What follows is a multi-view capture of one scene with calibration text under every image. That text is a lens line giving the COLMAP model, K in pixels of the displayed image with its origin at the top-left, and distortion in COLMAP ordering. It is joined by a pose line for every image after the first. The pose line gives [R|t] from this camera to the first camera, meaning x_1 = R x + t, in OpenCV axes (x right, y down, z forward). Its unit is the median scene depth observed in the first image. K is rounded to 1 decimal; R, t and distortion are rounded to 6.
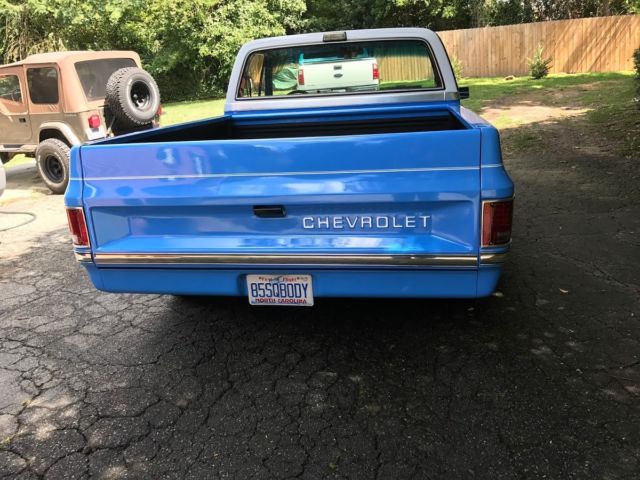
lens RADIAL K [[531.5, 0, 313.6], [0, 531.5, 236.6], [0, 0, 1]] dist [0.013049, -0.001941]
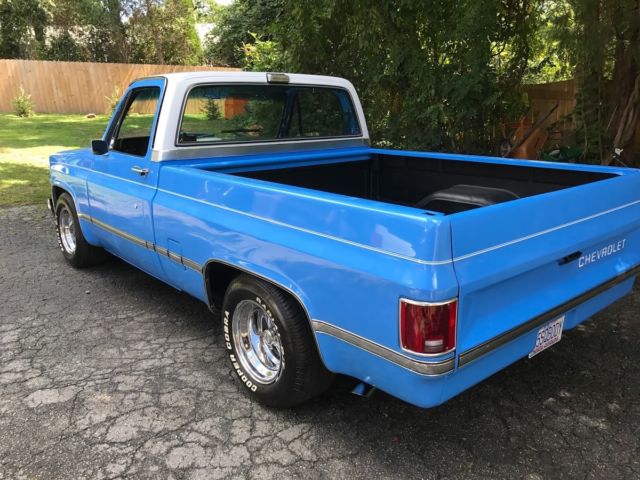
lens RADIAL K [[531.5, 0, 313.6], [0, 531.5, 236.6], [0, 0, 1]] dist [0.013049, -0.001941]
pose [[0.621051, -0.133853, 0.772255, -0.164354], [0.183204, 0.982805, 0.023013, -0.028318], [-0.762057, 0.127189, 0.634895, 0.097985]]
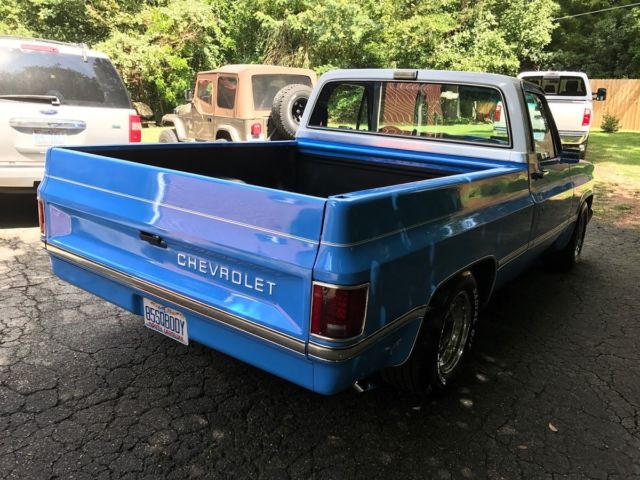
lens RADIAL K [[531.5, 0, 313.6], [0, 531.5, 236.6], [0, 0, 1]] dist [0.013049, -0.001941]
pose [[0.892273, 0.217190, -0.395825, 0.079255], [-0.232072, 0.972641, 0.010552, -0.018207], [0.387287, 0.082445, 0.918265, 0.027314]]
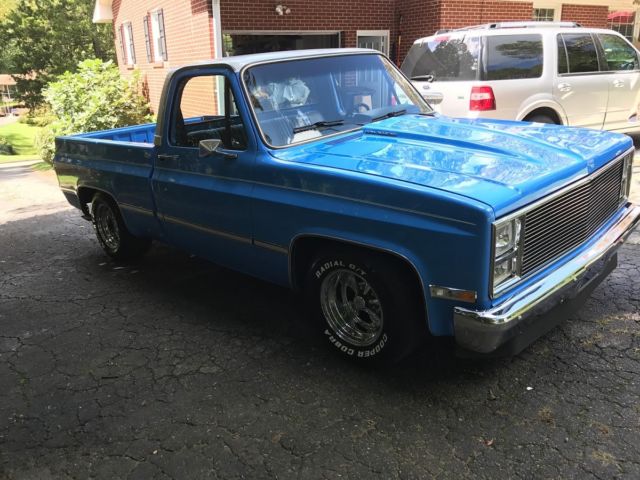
lens RADIAL K [[531.5, 0, 313.6], [0, 531.5, 236.6], [0, 0, 1]] dist [0.013049, -0.001941]
pose [[-0.559628, 0.357010, -0.747904, 0.217890], [-0.116938, 0.859409, 0.497737, -0.152993], [0.820452, 0.366006, -0.439201, 0.417447]]
